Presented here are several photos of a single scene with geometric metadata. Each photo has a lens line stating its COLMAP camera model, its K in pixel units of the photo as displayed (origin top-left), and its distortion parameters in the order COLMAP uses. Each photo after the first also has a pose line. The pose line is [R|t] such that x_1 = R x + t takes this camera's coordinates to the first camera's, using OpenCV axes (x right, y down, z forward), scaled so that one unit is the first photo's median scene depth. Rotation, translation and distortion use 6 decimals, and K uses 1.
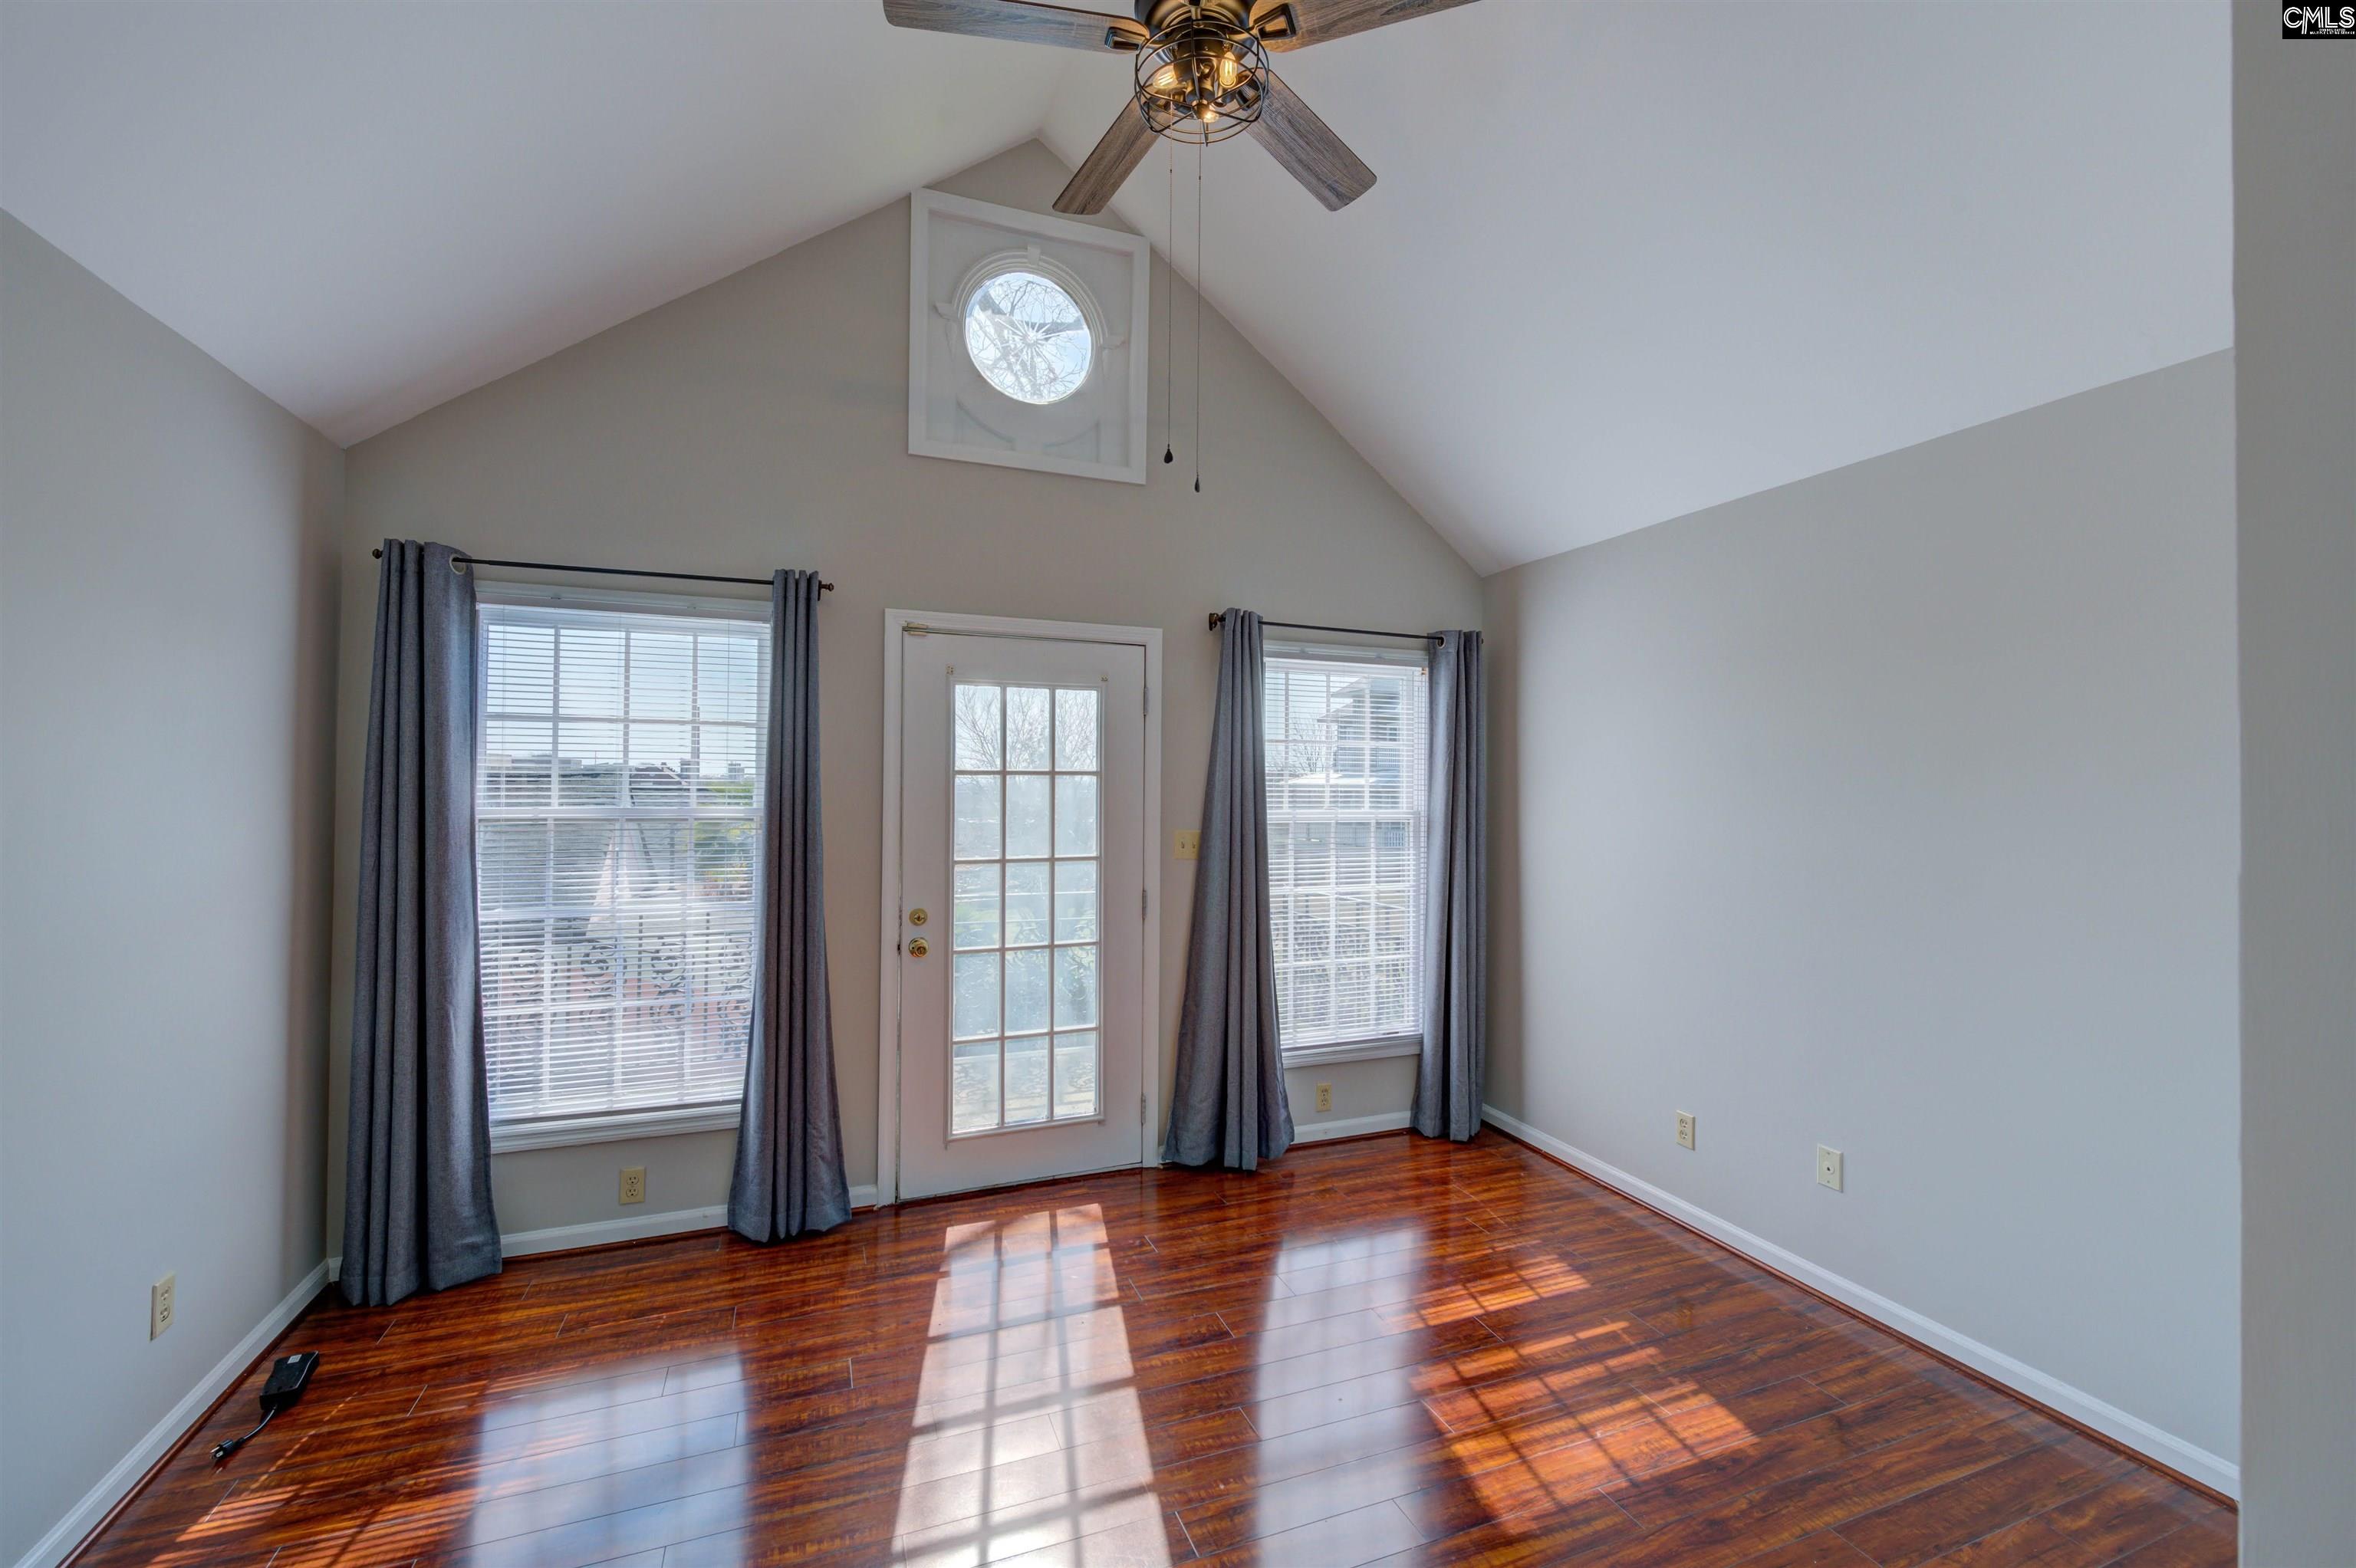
lens RADIAL K [[941.1, 0, 1131.7], [0, 941.1, 790.4], [0, 0, 1]] dist [0.004133, -0.003622]
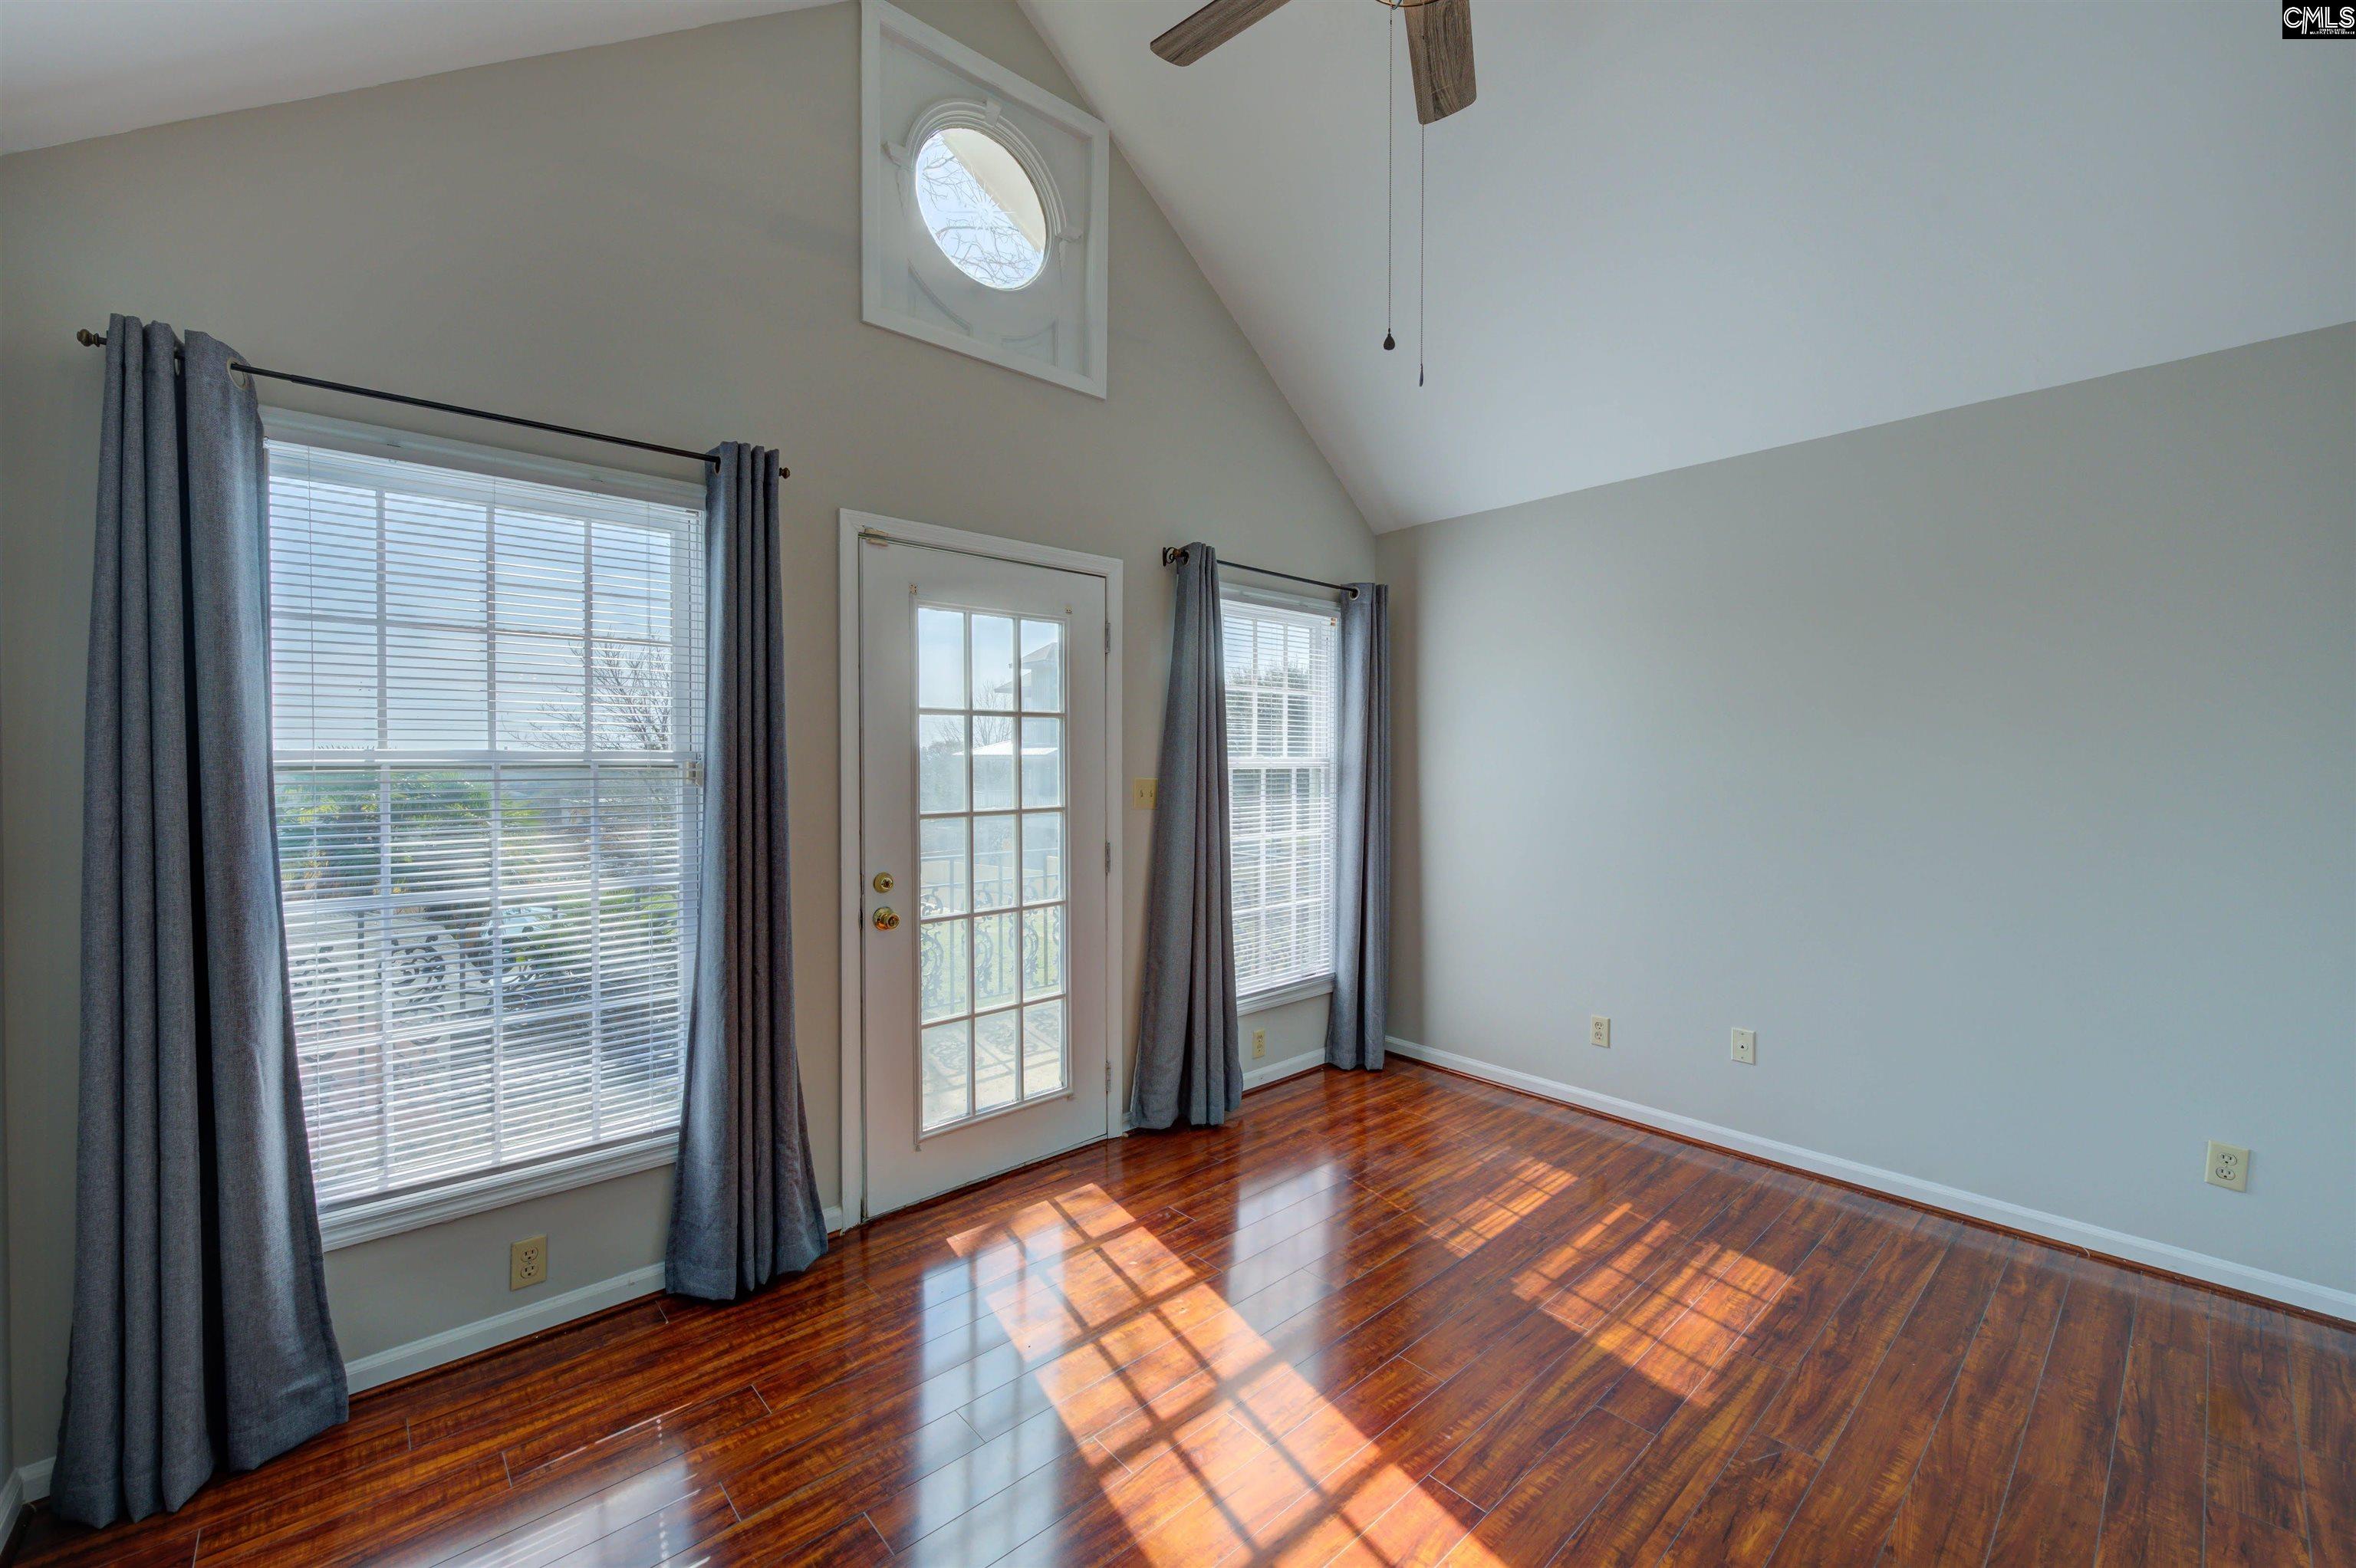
lens RADIAL K [[941.1, 0, 1134.6], [0, 941.1, 787.5], [0, 0, 1]] dist [0.004133, -0.003622]
pose [[0.934517, -0.017978, 0.355463, -0.372208], [0.008466, 0.999564, 0.028297, 0.033412], [-0.355817, -0.023435, 0.934262, 0.162748]]
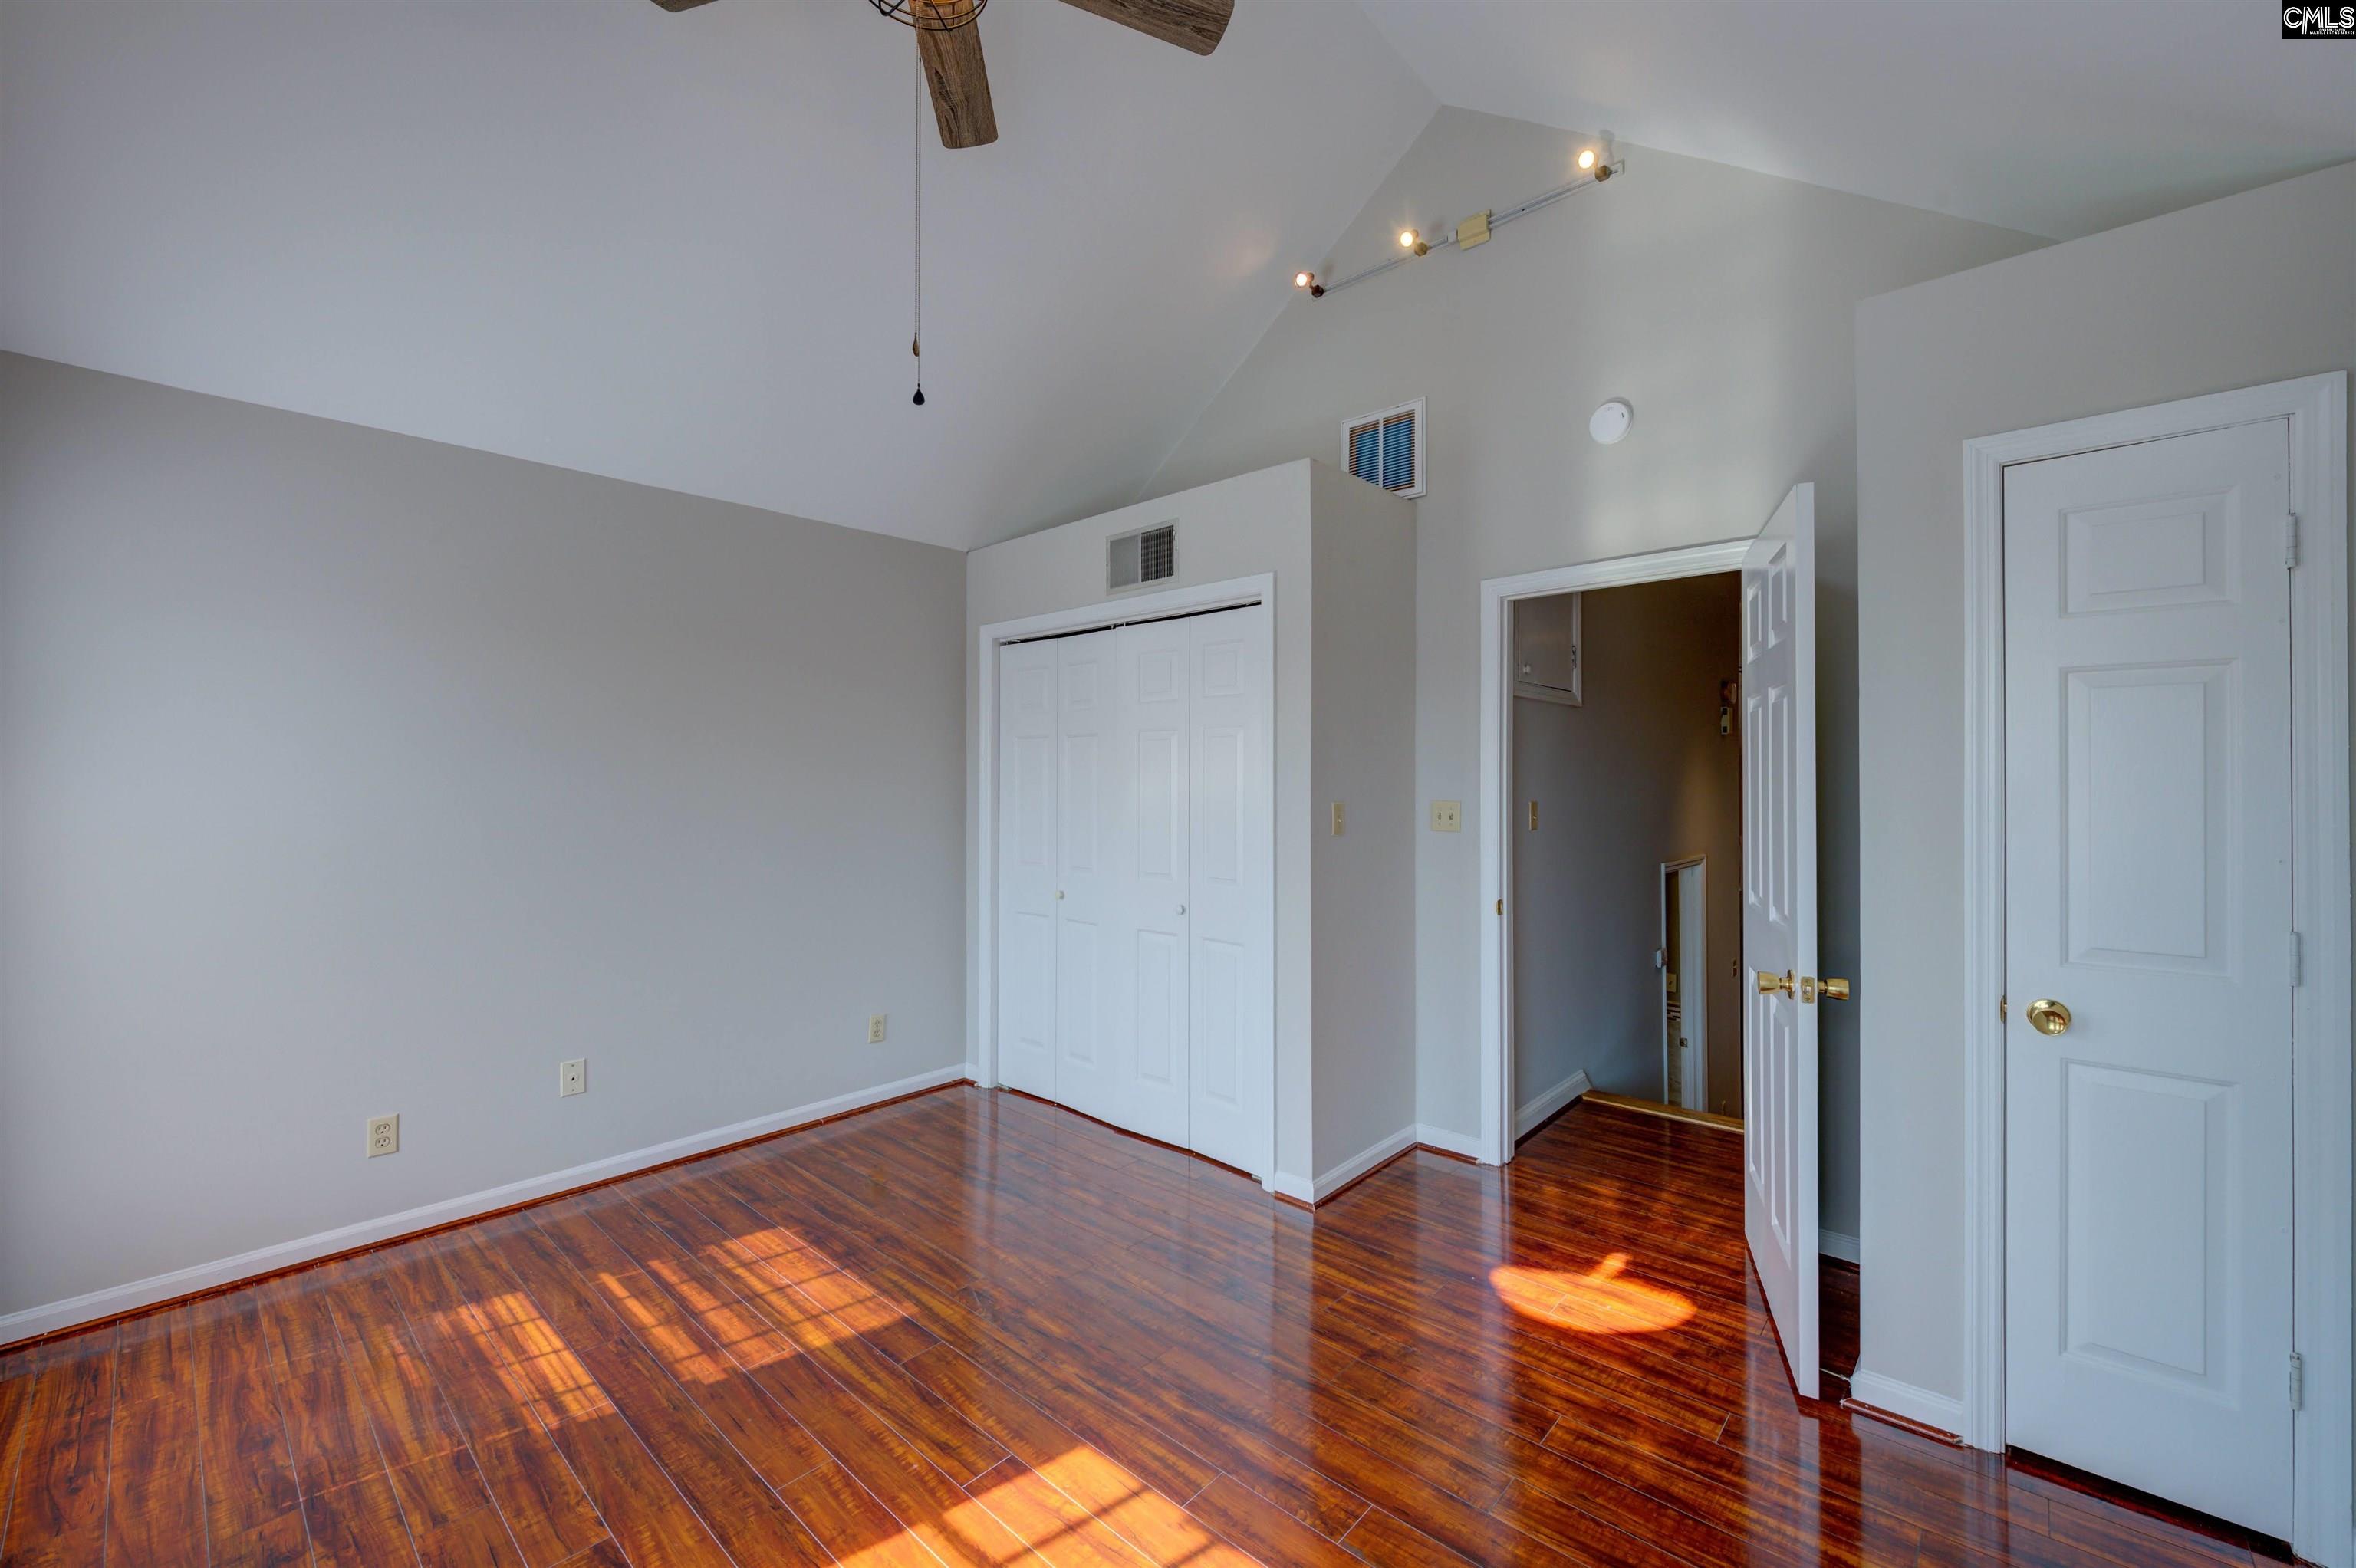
lens RADIAL K [[941.1, 0, 1197.4], [0, 941.1, 767.2], [0, 0, 1]] dist [0.004133, -0.003622]
pose [[-0.494434, 0.006855, 0.869188, -0.617152], [-0.000059, 0.999969, -0.007920, 0.025655], [-0.869215, -0.003967, -0.494419, 0.861293]]
